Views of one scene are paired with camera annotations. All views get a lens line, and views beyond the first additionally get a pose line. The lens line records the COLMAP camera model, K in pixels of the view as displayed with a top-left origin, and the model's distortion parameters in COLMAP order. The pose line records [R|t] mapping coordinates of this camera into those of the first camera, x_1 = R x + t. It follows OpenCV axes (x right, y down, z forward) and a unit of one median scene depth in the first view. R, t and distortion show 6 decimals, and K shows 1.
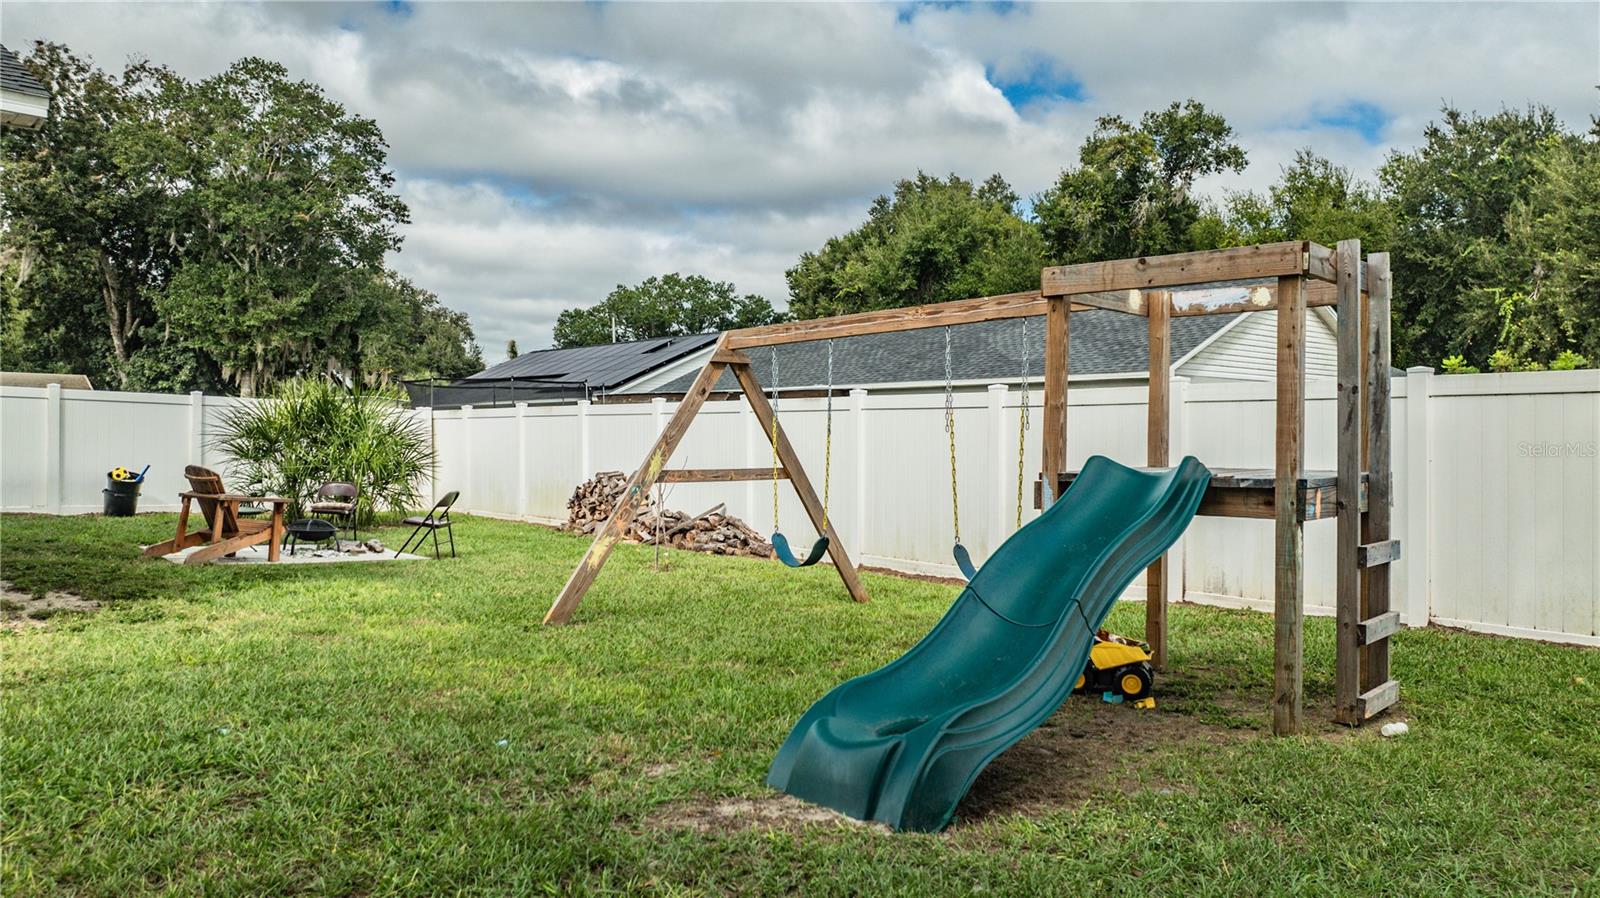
lens RADIAL K [[1115.7, 0, 824.1], [0, 1115.7, 497.0], [0, 0, 1]] dist [-0.156736, 0.139997]
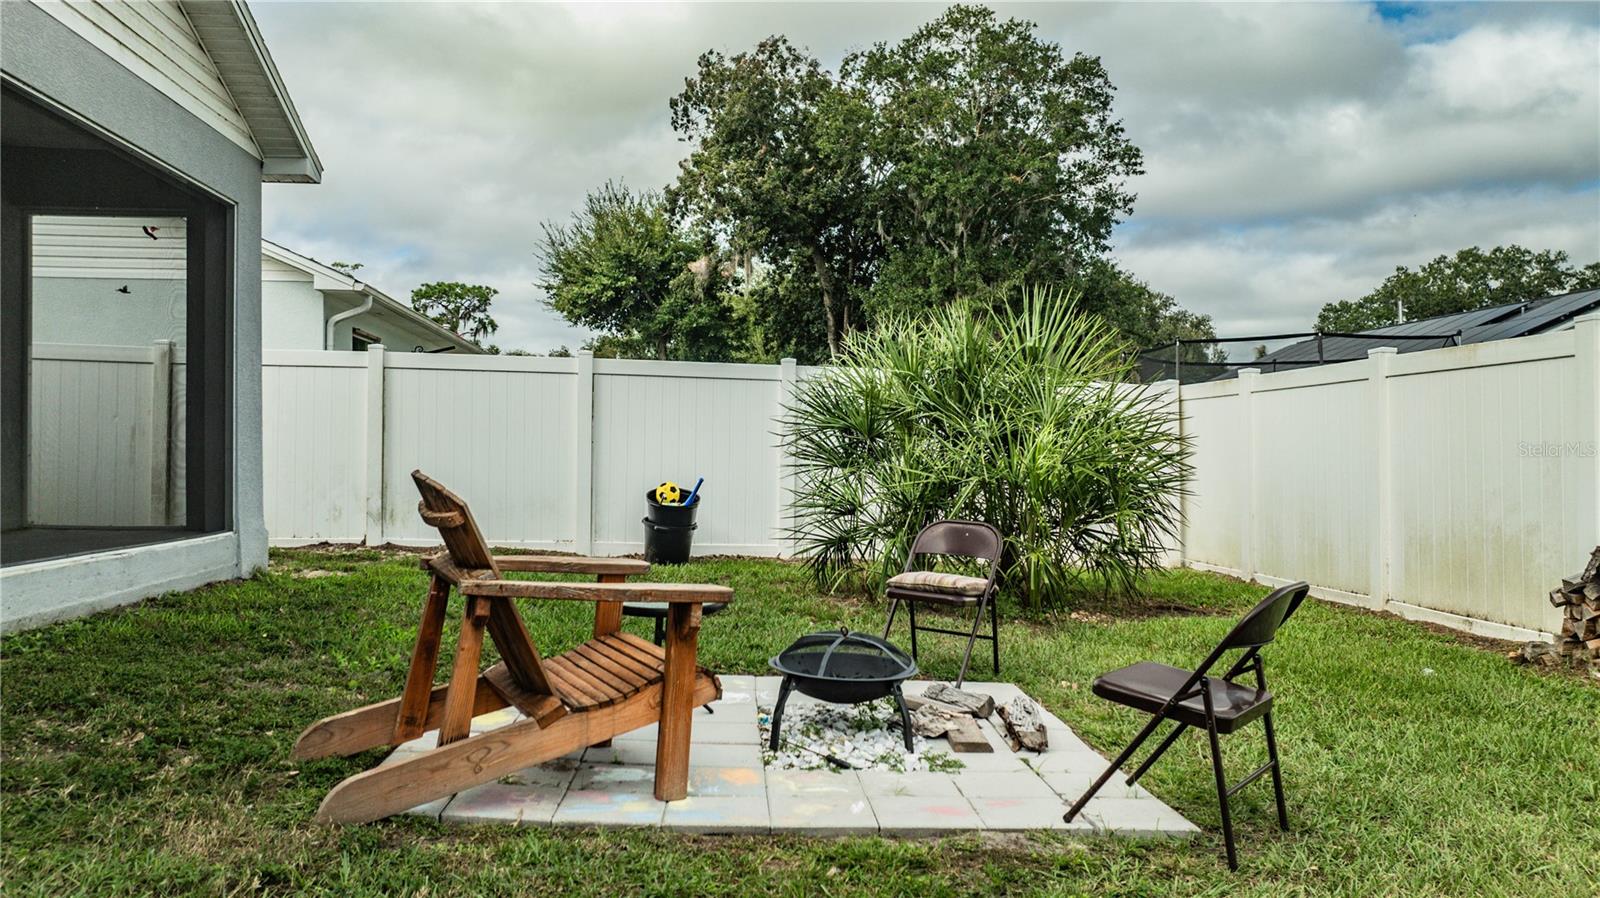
lens RADIAL K [[1115.7, 0, 824.1], [0, 1115.7, 497.0], [0, 0, 1]] dist [-0.156736, 0.139997]
pose [[0.798599, 0.013891, -0.601703, -0.092338], [-0.026461, 0.999577, -0.012045, -0.006287], [0.601281, 0.025541, 0.798629, 0.248265]]
